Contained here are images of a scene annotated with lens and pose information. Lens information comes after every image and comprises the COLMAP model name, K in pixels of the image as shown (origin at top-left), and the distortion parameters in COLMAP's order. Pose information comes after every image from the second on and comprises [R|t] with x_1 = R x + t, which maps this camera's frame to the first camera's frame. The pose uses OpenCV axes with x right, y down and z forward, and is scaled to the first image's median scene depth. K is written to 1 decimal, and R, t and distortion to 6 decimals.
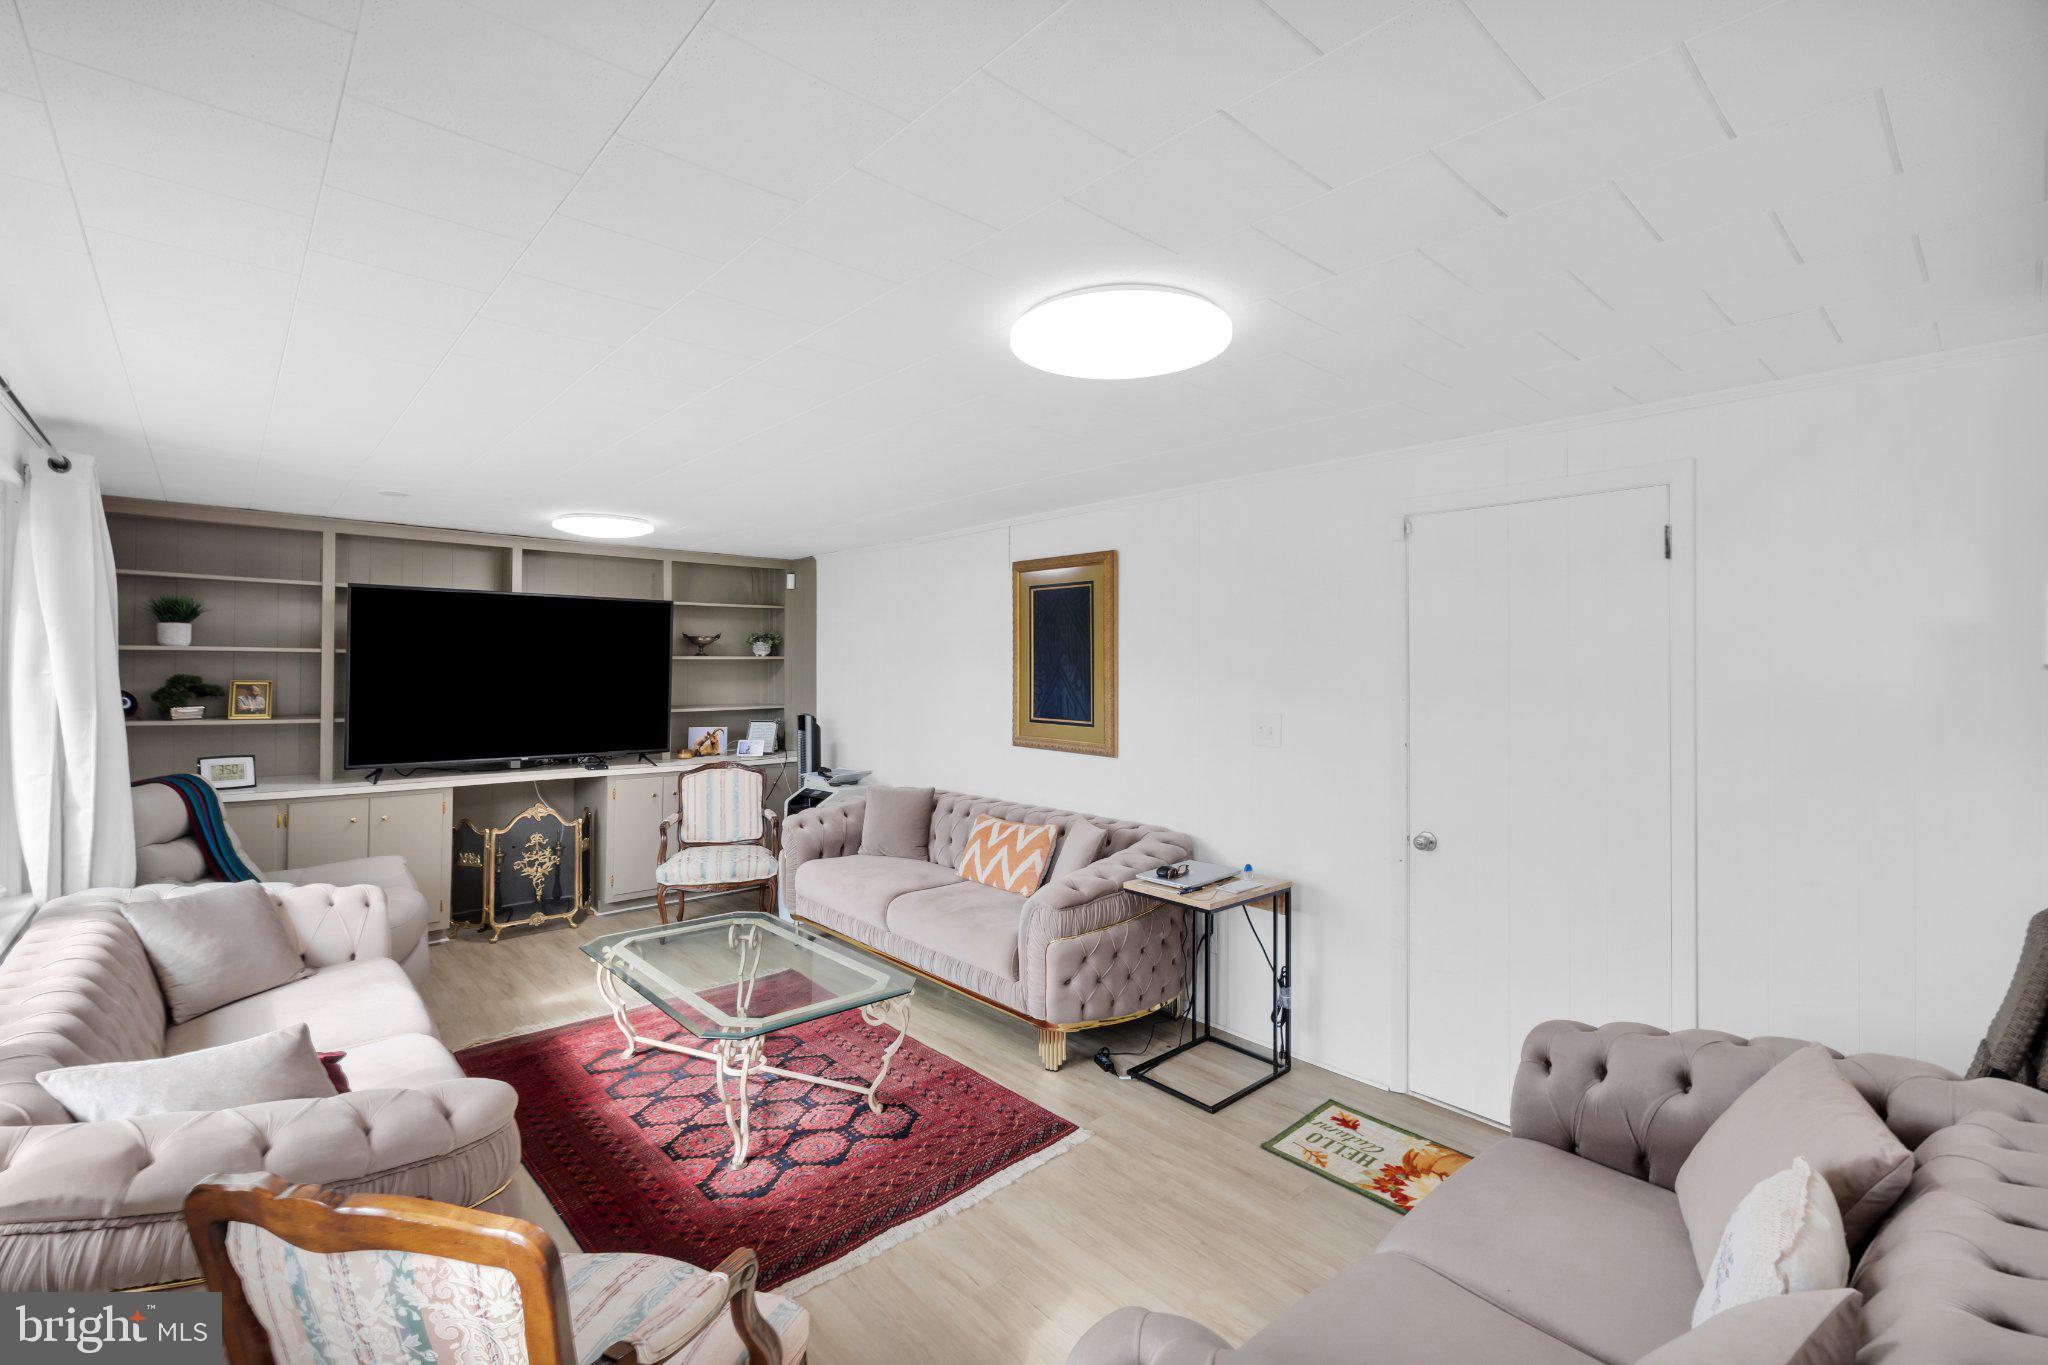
lens RADIAL K [[900.7, 0, 999.6], [0, 900.7, 662.8], [0, 0, 1]] dist [-0.001333, -0.000614]
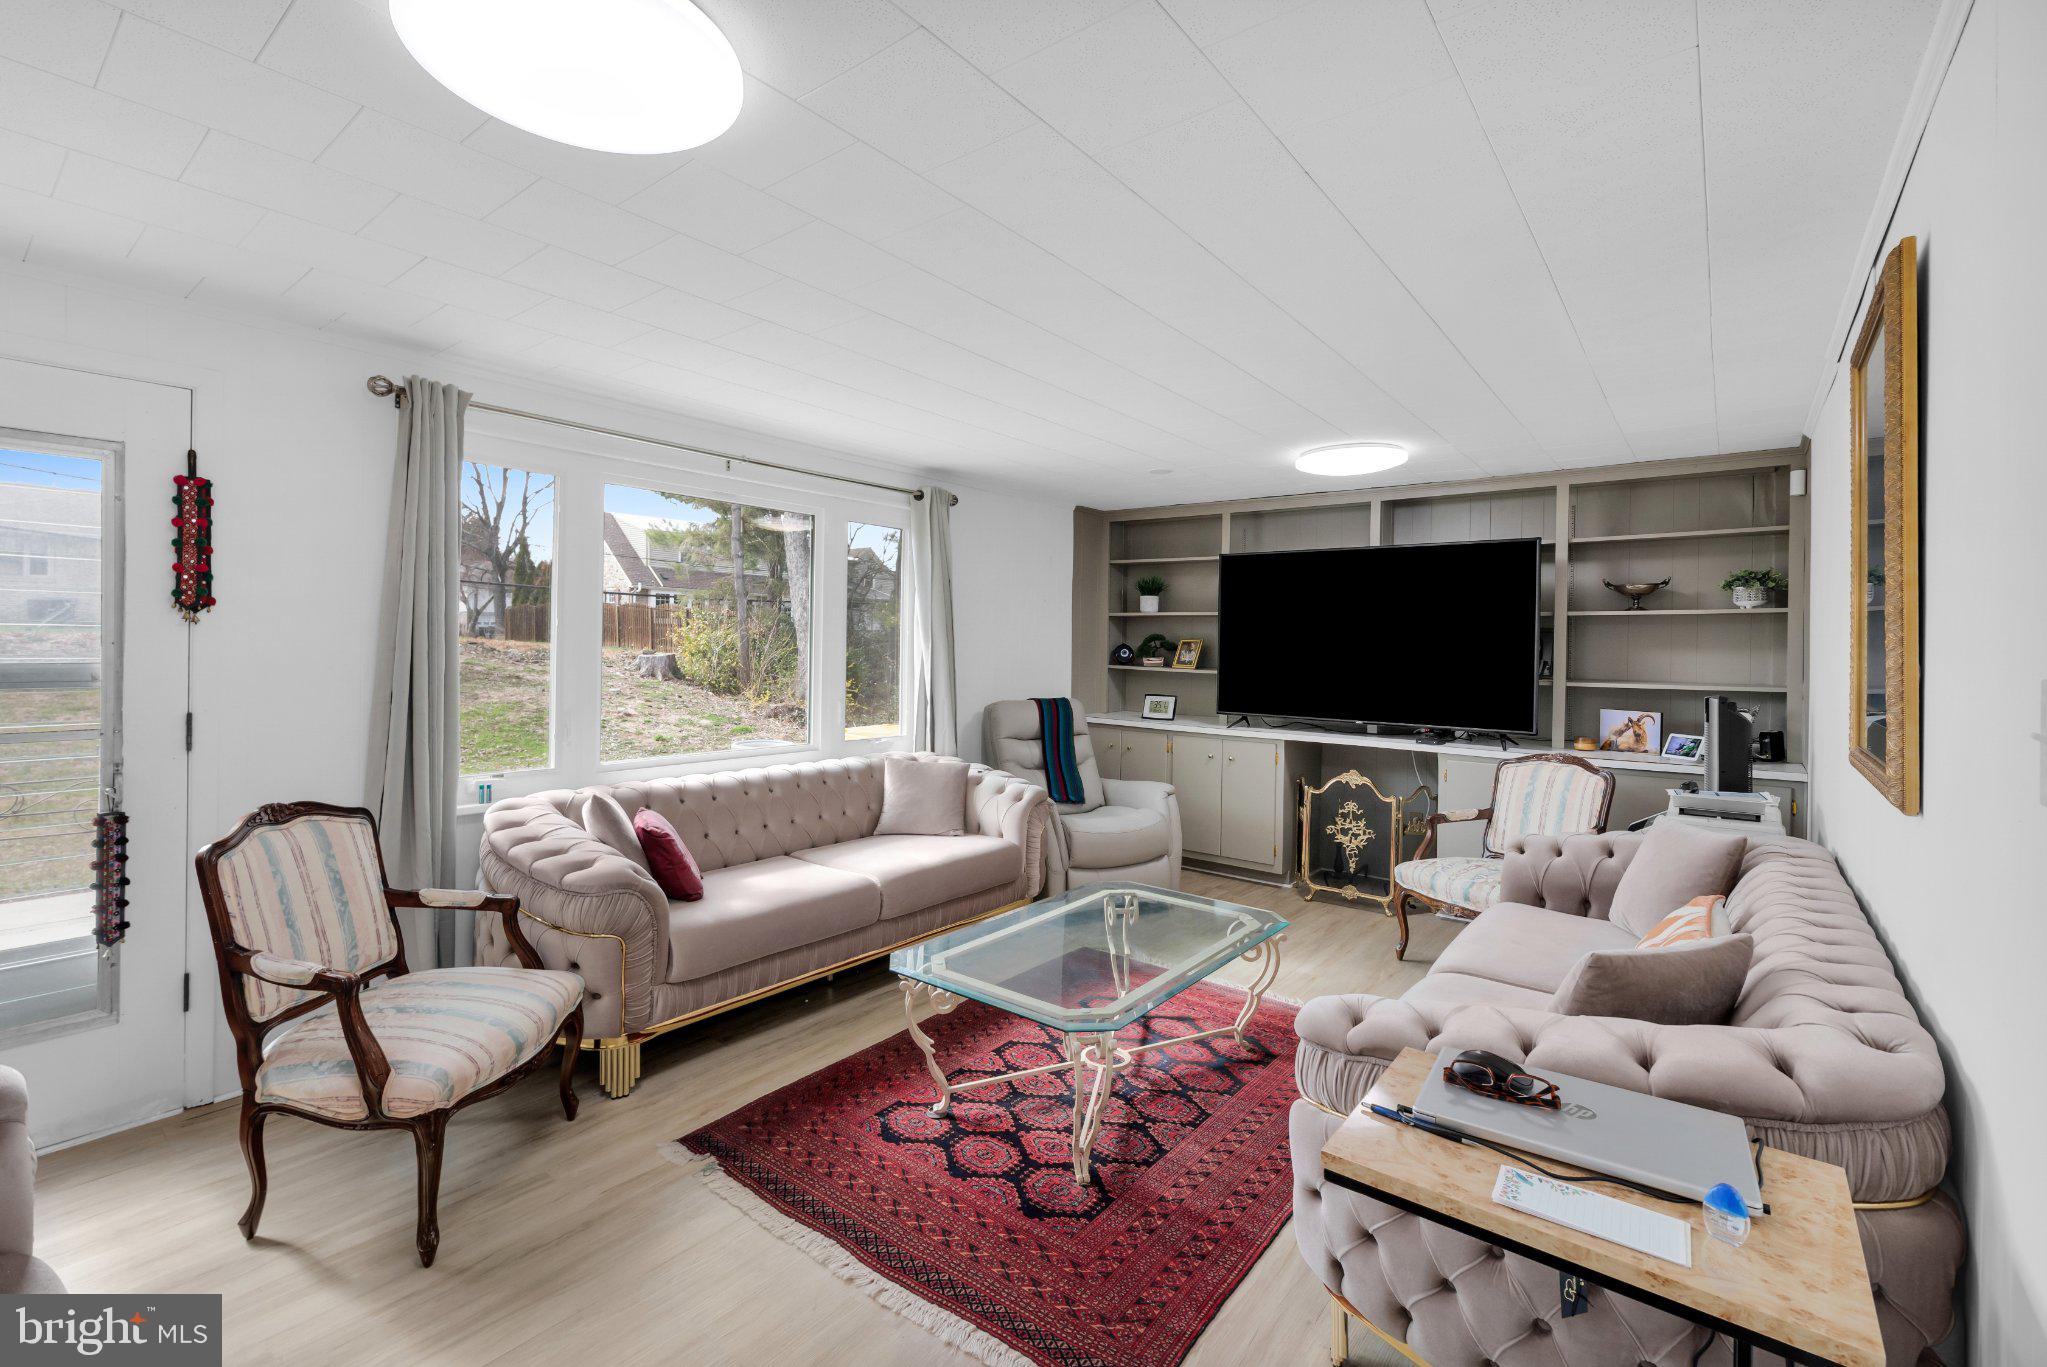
lens RADIAL K [[894.7, 0, 996.3], [0, 894.7, 648.1], [0, 0, 1]] dist [0.000599, 0.000116]
pose [[0.170074, -0.000084, -0.985431, 0.371028], [-0.013361, 0.999908, -0.002391, 0.039746], [0.985341, 0.013573, 0.170058, 0.512164]]
